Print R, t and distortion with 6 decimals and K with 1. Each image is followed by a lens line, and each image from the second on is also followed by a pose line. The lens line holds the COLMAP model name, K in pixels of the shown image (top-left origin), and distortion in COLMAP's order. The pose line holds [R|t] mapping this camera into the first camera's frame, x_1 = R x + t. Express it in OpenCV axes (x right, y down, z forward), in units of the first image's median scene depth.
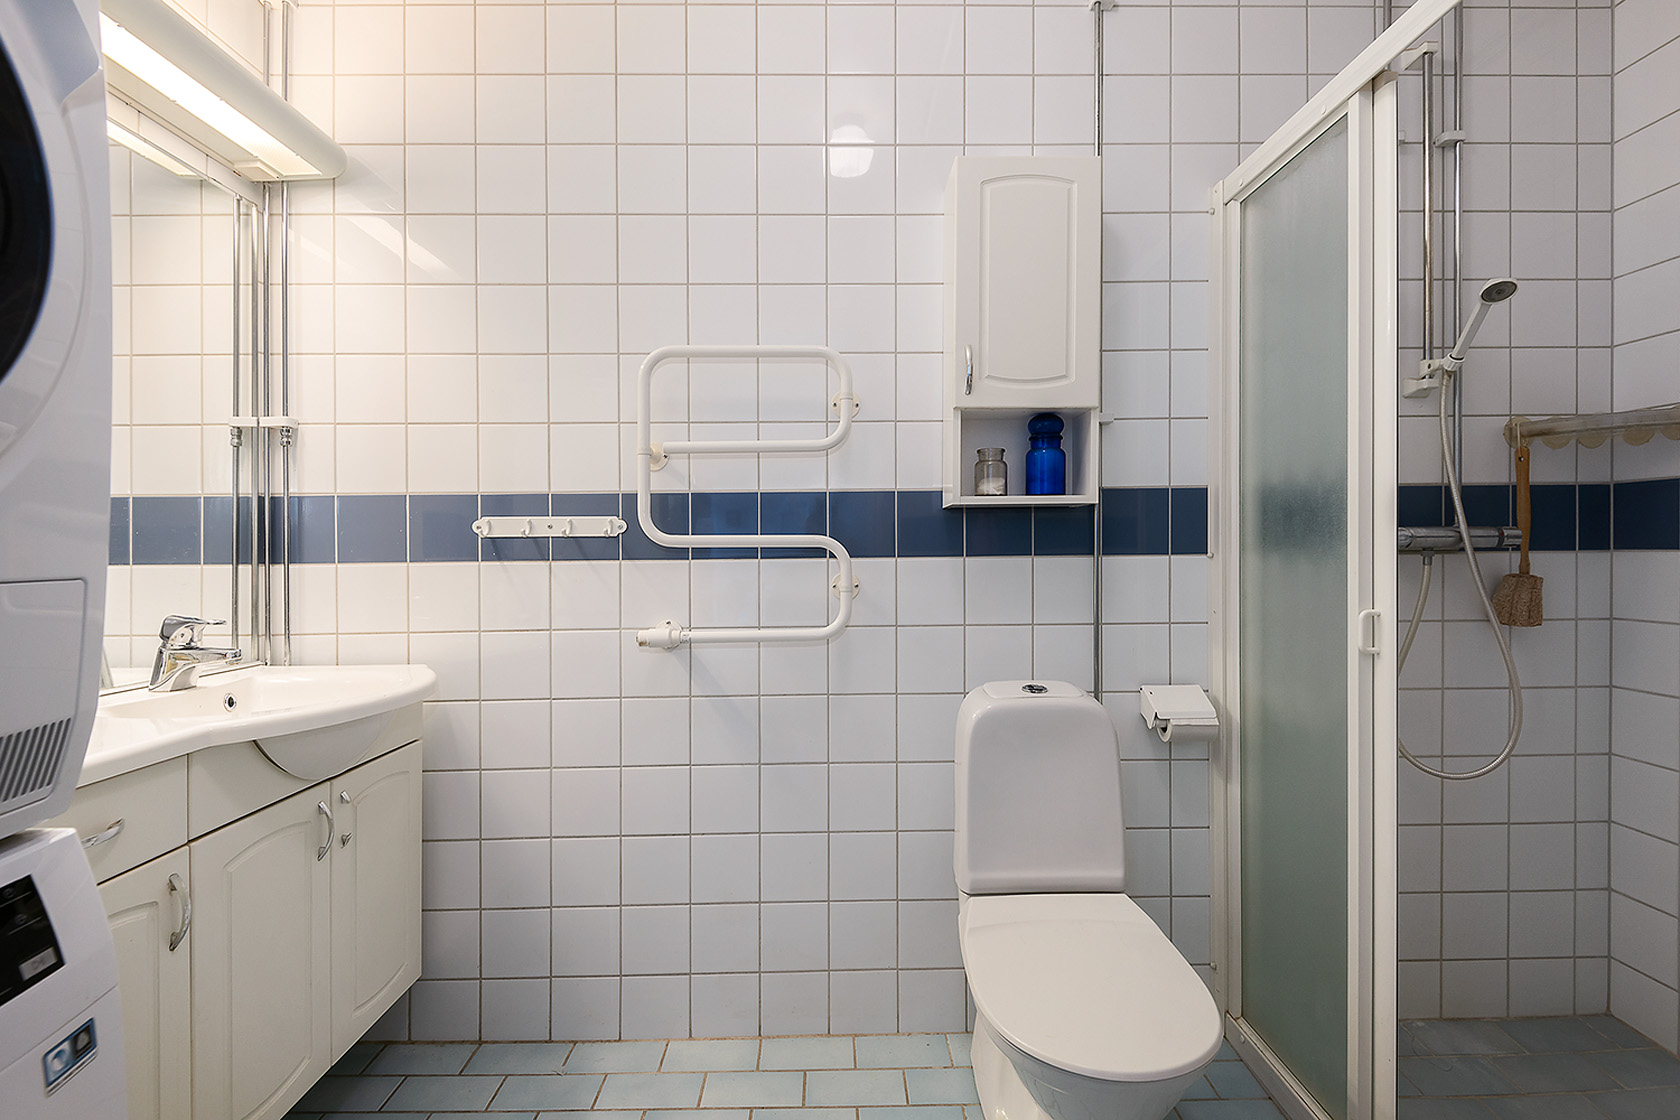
lens RADIAL K [[740.3, 0, 840.0], [0, 740.3, 560.0], [0, 0, 1]] dist [0.000777, 0.000024]
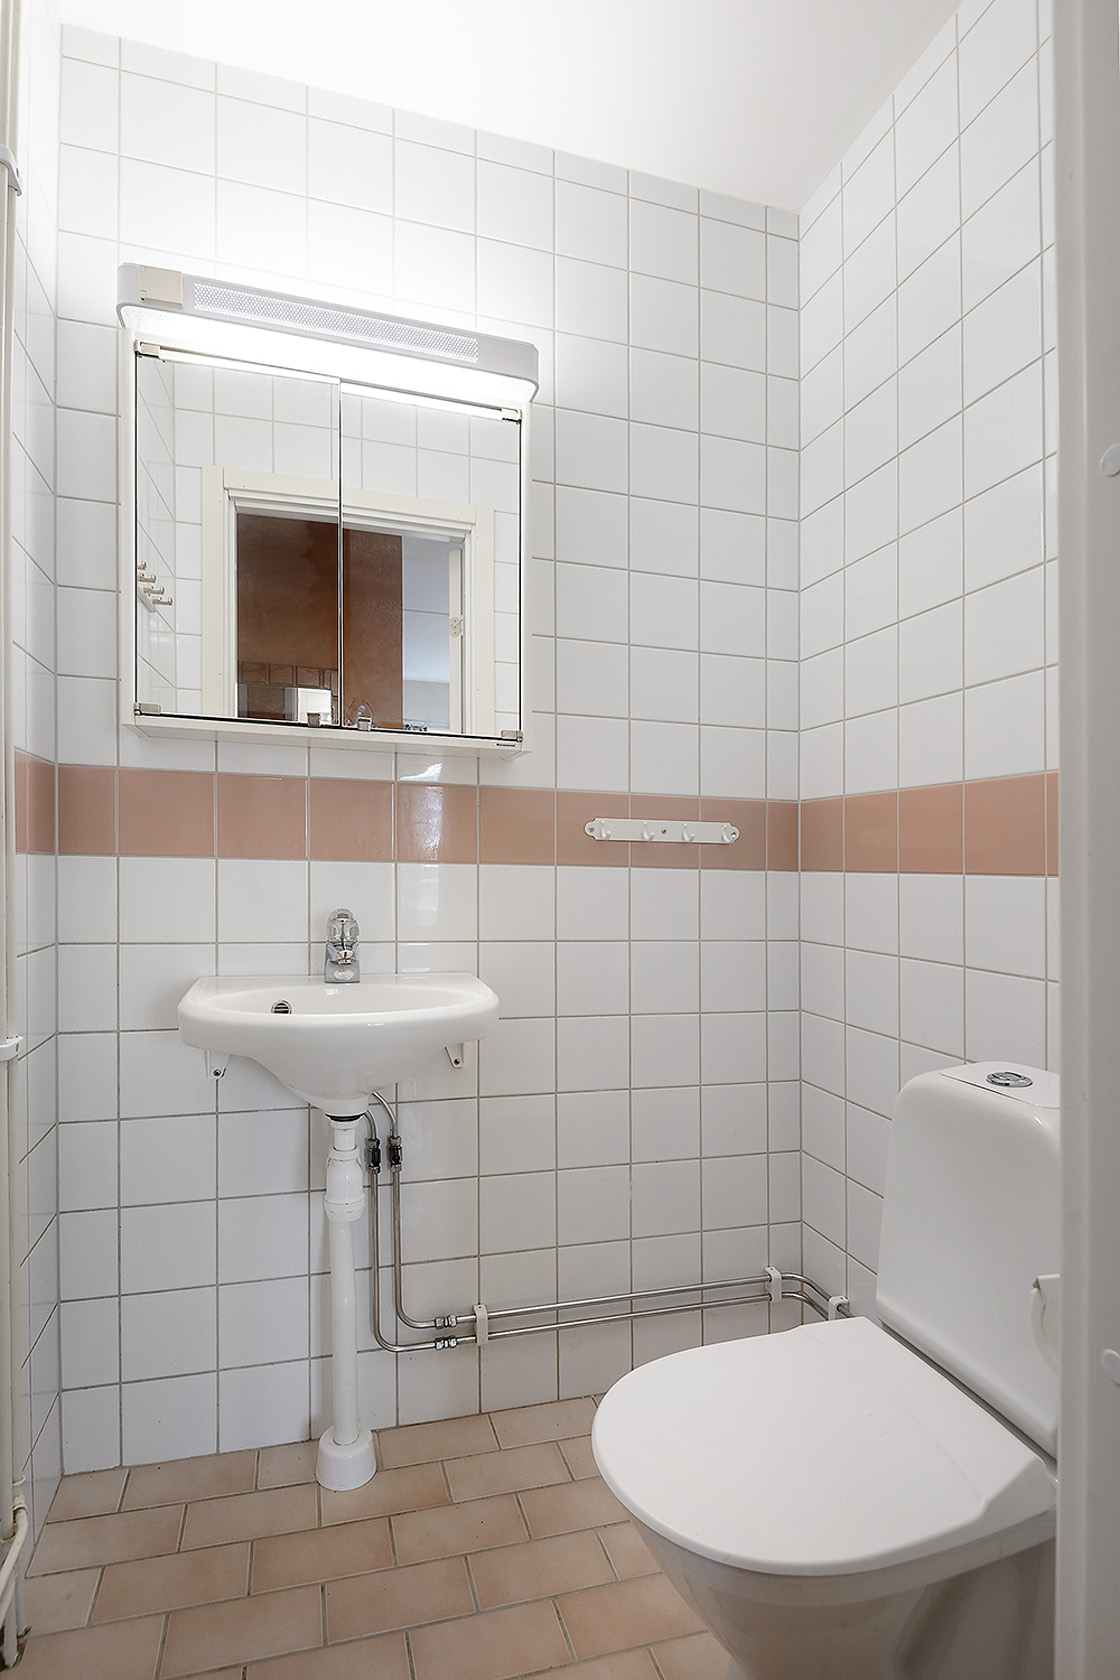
lens RADIAL K [[850.4, 0, 560.0], [0, 850.4, 840.0], [0, 0, 1]] dist [-0.002796, -0.000223]
pose [[0.957526, 0.039167, 0.285674, -0.787604], [-0.030560, 0.998936, -0.034526, 0.006910], [-0.286723, 0.024330, 0.957705, -0.001684]]
